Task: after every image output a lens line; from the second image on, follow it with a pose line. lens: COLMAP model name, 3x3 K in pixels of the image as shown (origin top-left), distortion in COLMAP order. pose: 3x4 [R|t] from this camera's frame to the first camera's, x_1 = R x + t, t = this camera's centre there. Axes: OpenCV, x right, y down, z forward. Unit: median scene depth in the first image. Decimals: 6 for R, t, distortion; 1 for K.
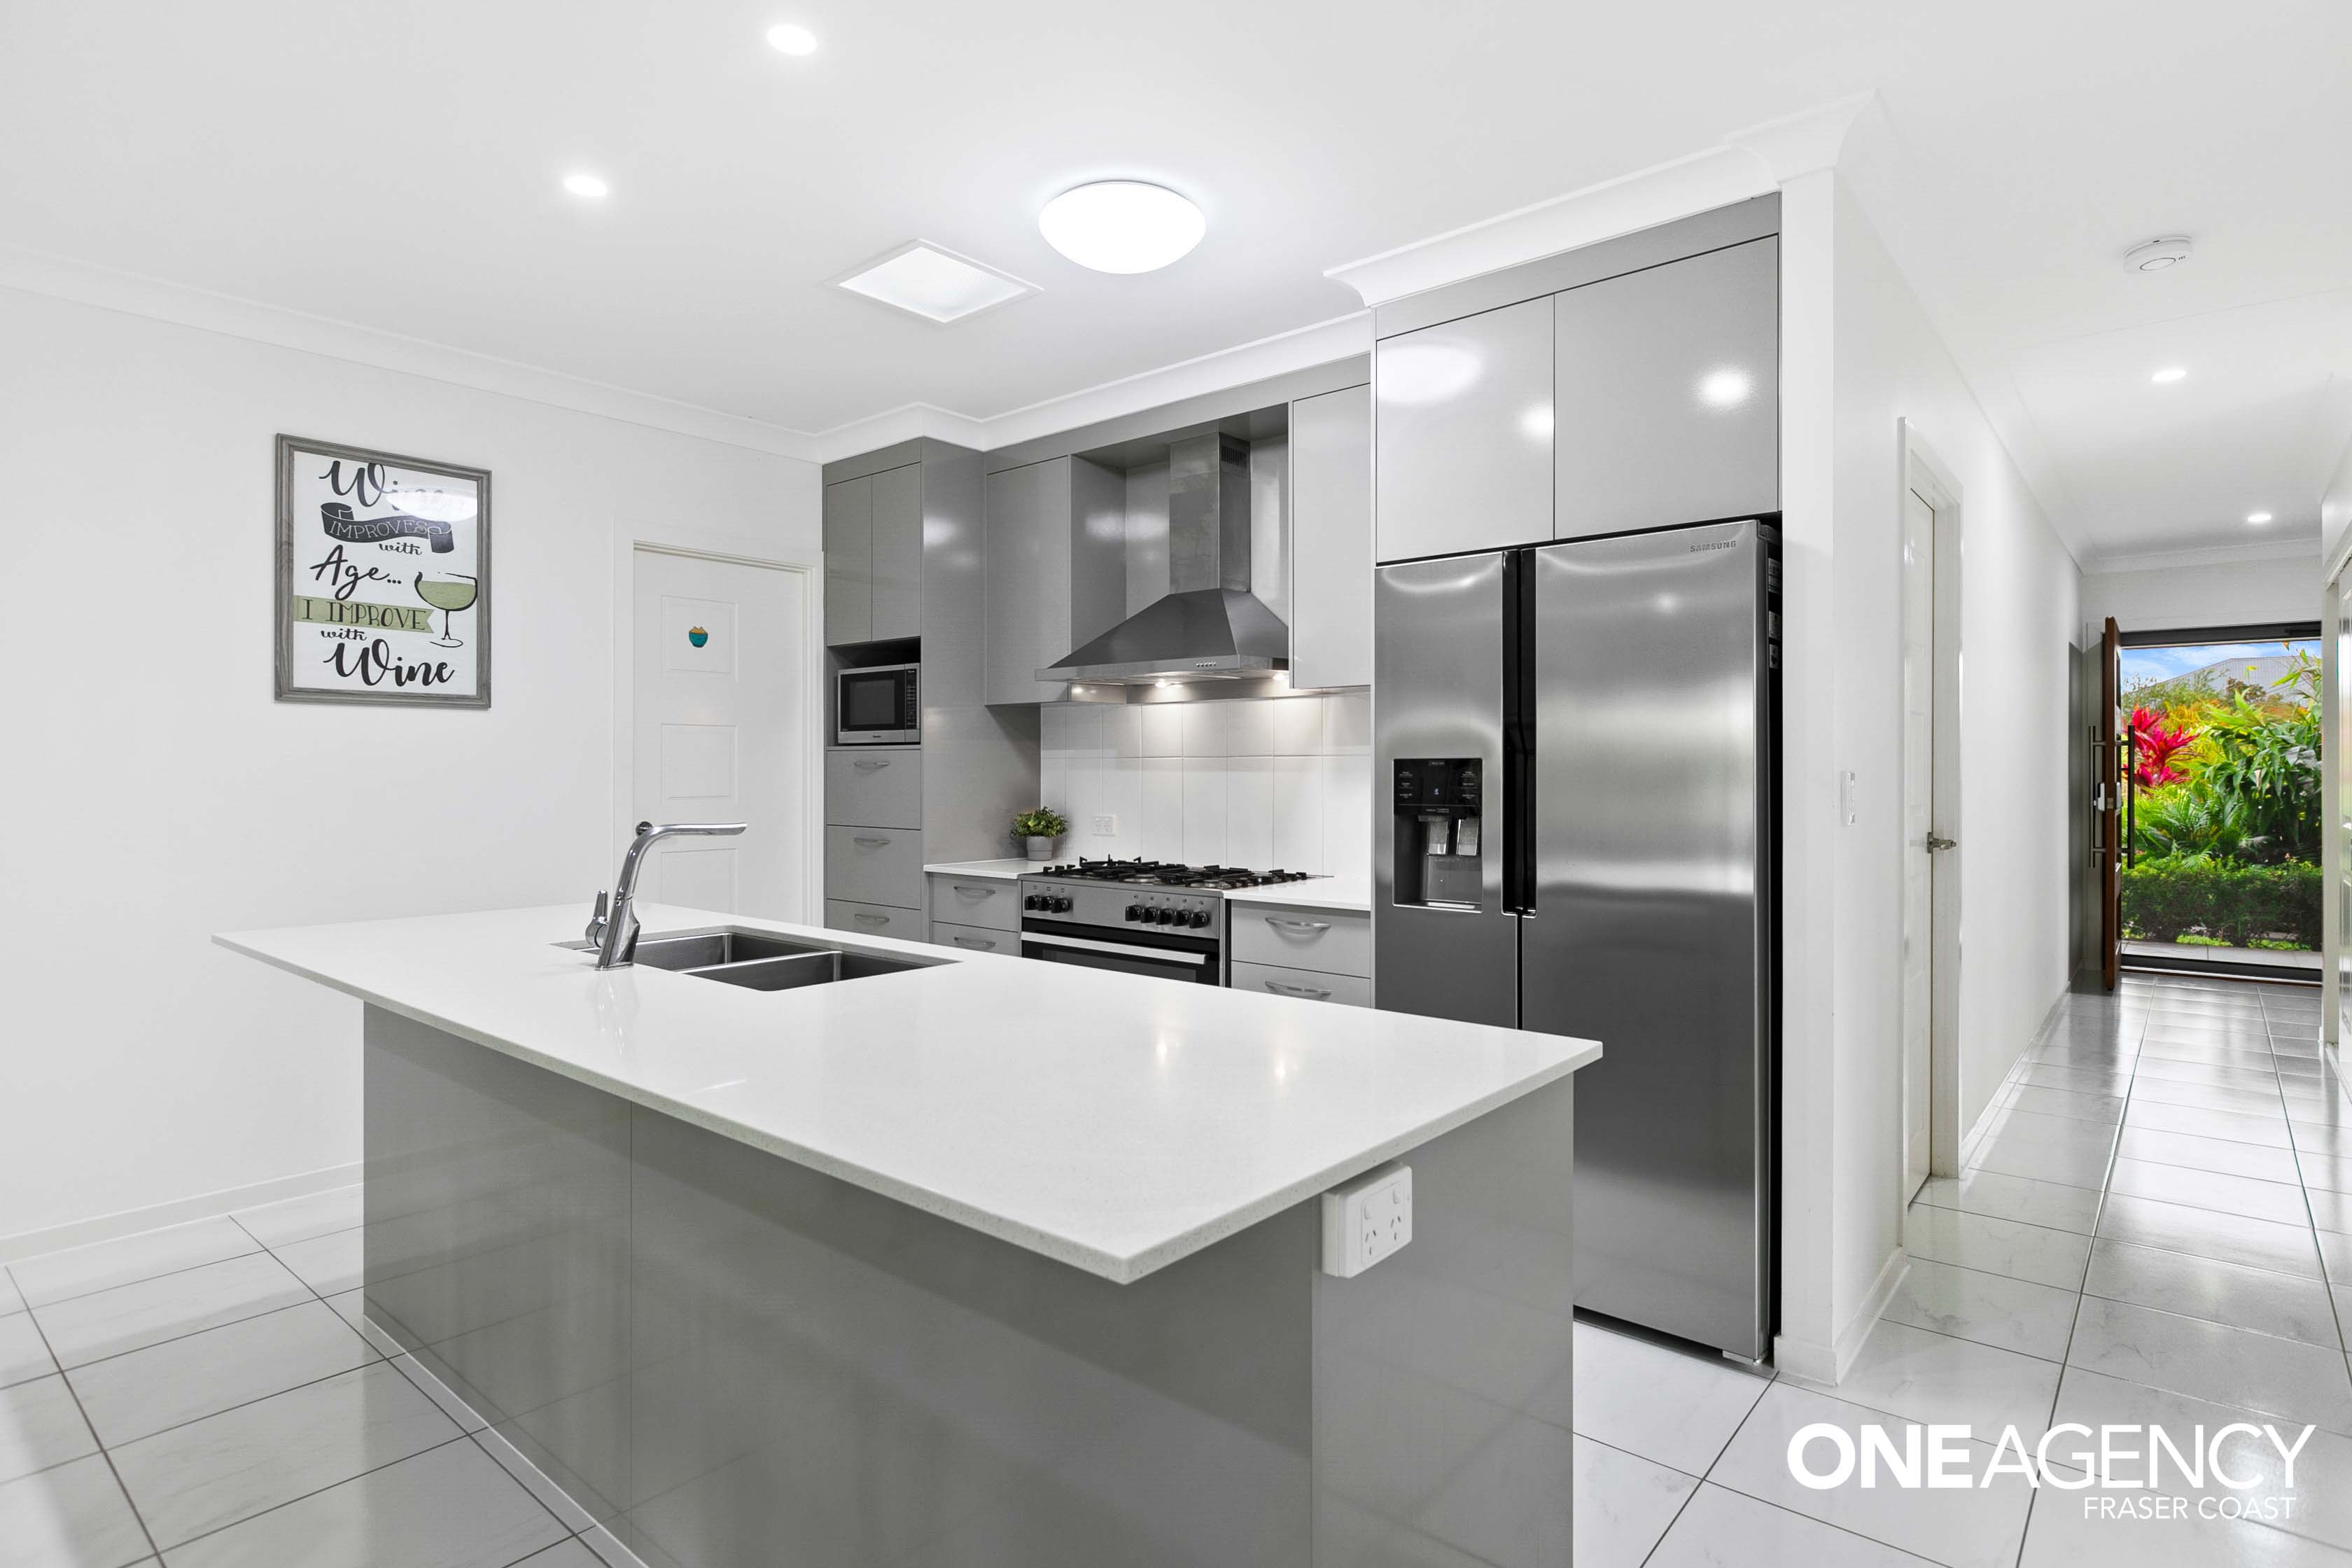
lens RADIAL K [[1228.4, 0, 1189.2], [0, 1228.4, 776.0], [0, 0, 1]] dist [0.002286, -0.000119]
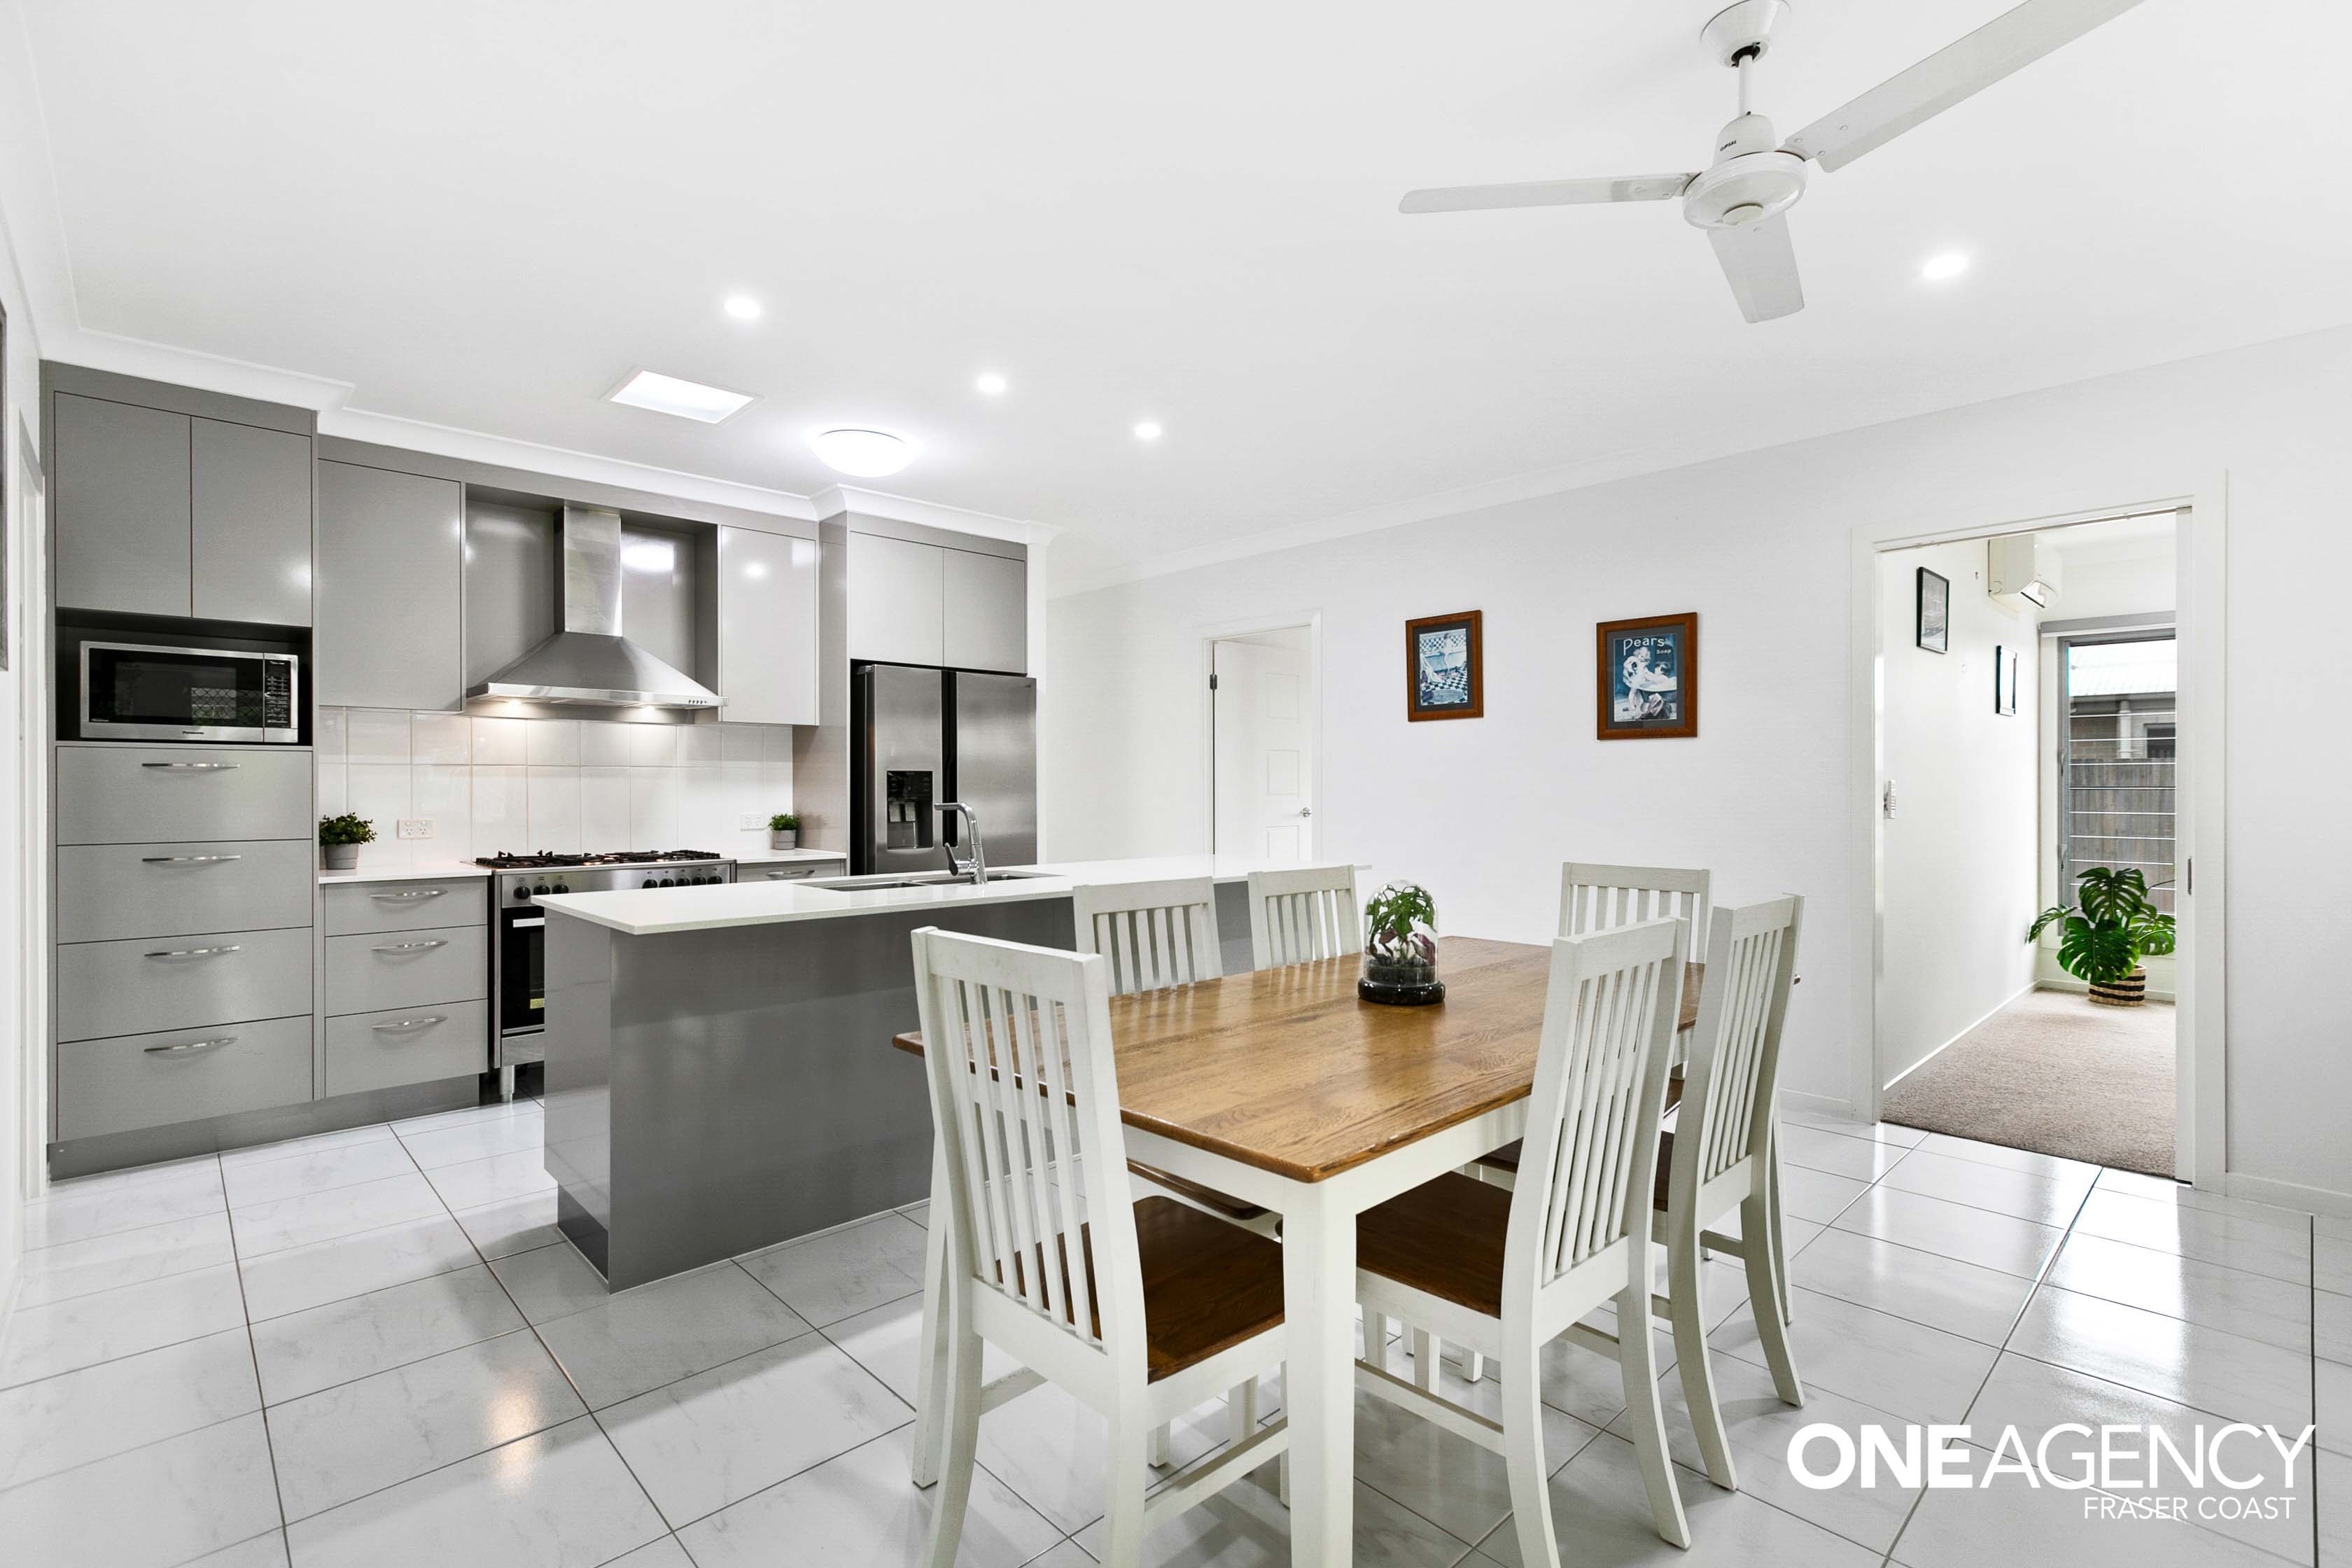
lens RADIAL K [[1067.0, 0, 1192.1], [0, 1067.0, 788.5], [0, 0, 1]] dist [-0.001475, 0.000565]
pose [[0.100200, 0.001053, 0.994967, -0.959462], [0.008254, 0.999964, -0.001890, 0.013751], [-0.994933, 0.008402, 0.100188, 0.268413]]
